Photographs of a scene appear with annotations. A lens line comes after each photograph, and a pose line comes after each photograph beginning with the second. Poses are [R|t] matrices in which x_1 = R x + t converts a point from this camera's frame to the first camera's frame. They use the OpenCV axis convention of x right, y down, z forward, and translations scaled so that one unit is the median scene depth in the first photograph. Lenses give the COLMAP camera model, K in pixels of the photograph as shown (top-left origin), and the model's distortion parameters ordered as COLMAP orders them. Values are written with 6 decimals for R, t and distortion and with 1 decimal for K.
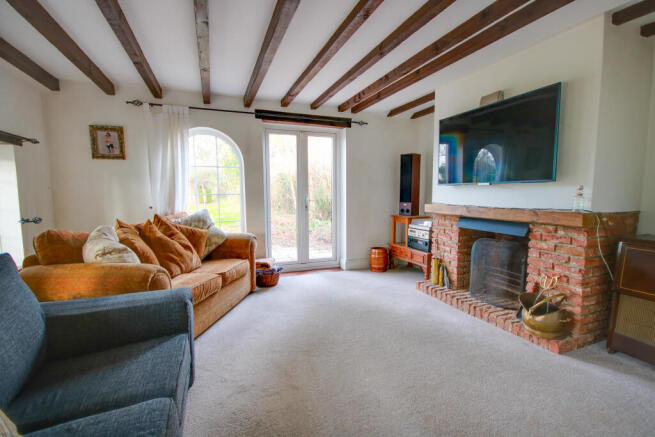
lens RADIAL K [[306.4, 0, 327.5], [0, 306.4, 218.5], [0, 0, 1]] dist [0.001740, -0.000532]
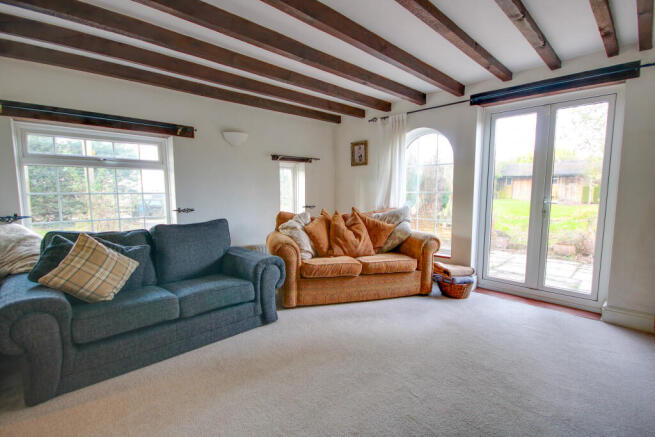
lens RADIAL K [[306.4, 0, 327.5], [0, 306.4, 218.5], [0, 0, 1]] dist [0.001740, -0.000532]
pose [[0.395276, 0.089072, -0.914234, 0.500185], [-0.080339, 0.994826, 0.062189, -0.033810], [0.915042, 0.048867, 0.400386, 0.337652]]
